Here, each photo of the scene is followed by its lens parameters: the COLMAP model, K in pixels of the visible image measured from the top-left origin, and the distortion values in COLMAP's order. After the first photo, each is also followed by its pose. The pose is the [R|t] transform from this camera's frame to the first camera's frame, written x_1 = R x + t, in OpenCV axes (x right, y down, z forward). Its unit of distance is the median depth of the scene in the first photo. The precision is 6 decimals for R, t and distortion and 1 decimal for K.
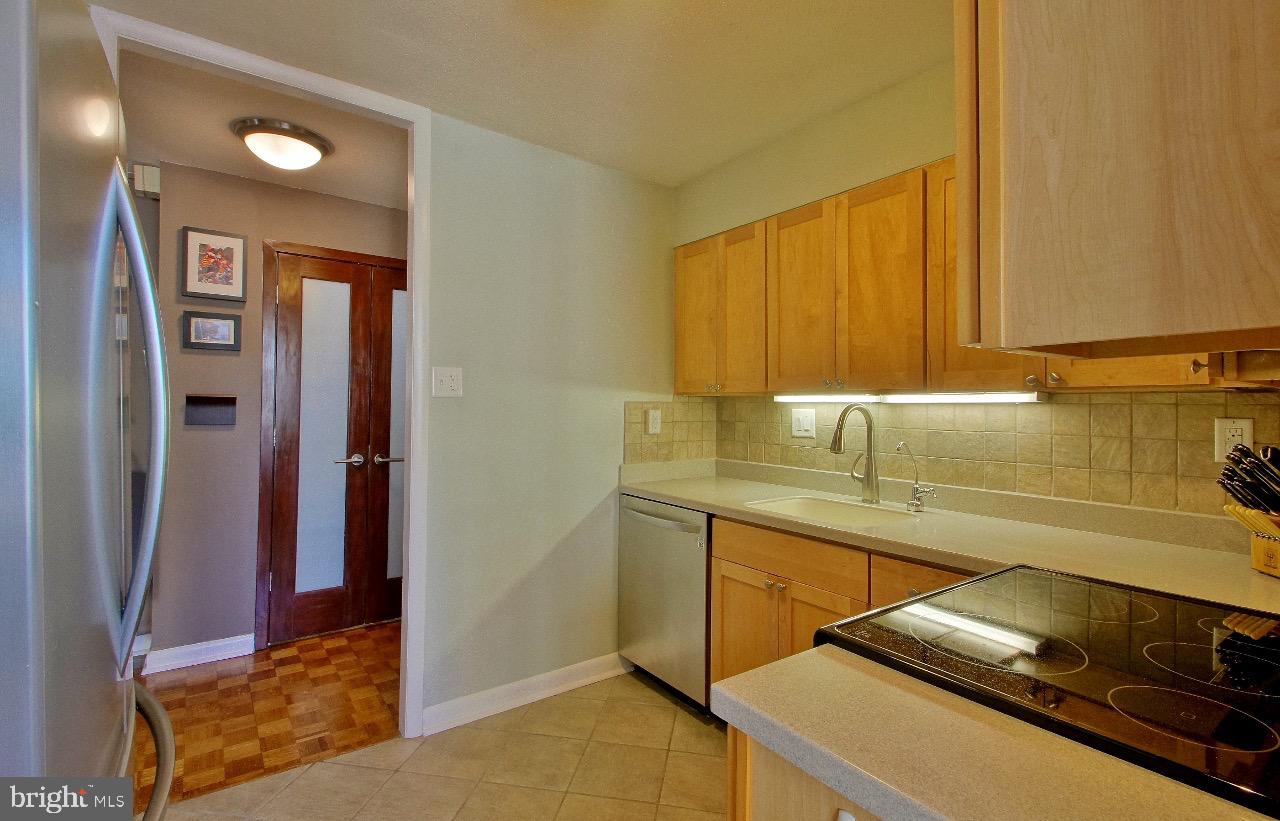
lens RADIAL K [[591.7, 0, 636.9], [0, 591.7, 406.2], [0, 0, 1]] dist [0.031512, -0.007440]
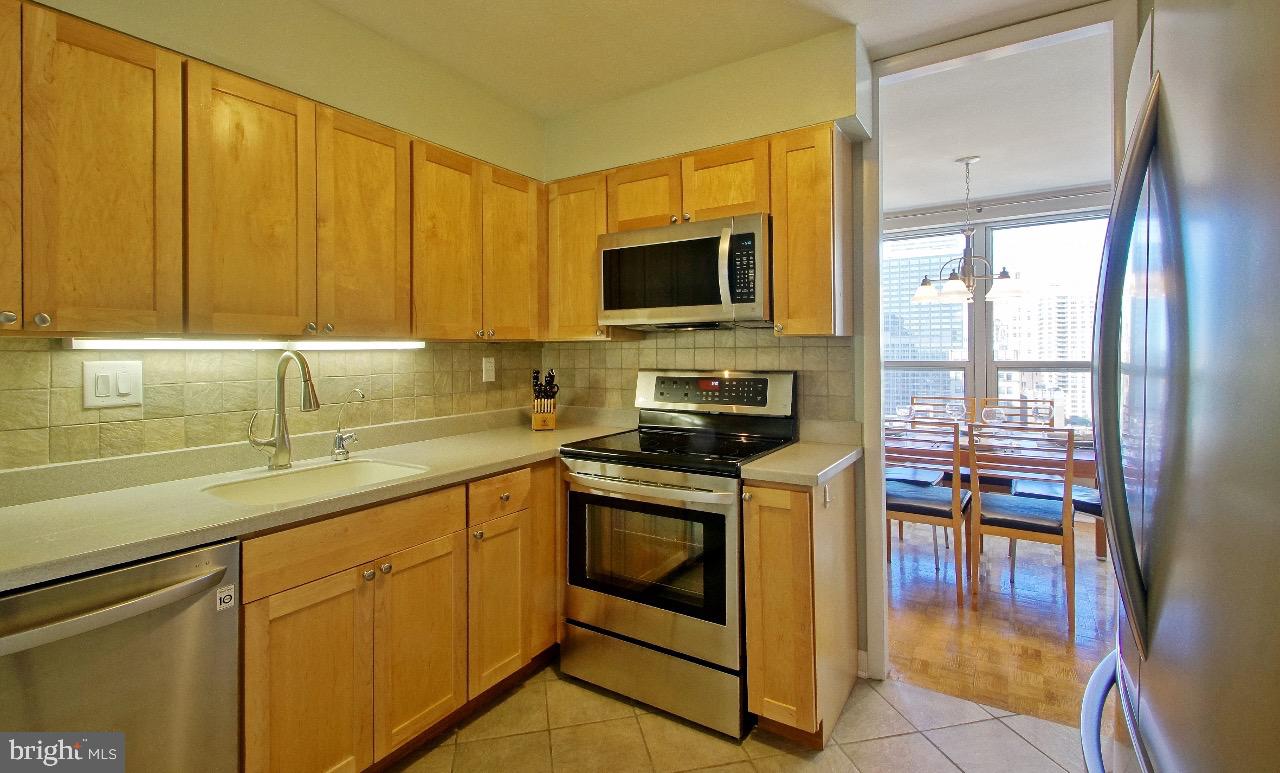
lens RADIAL K [[581.3, 0, 638.9], [0, 581.3, 352.8], [0, 0, 1]] dist [0.002344, -0.000053]
pose [[-0.357633, -0.010331, 0.933805, -0.598129], [0.005545, 0.999898, 0.013186, -0.010164], [-0.933846, 0.009893, -0.357539, 0.874838]]
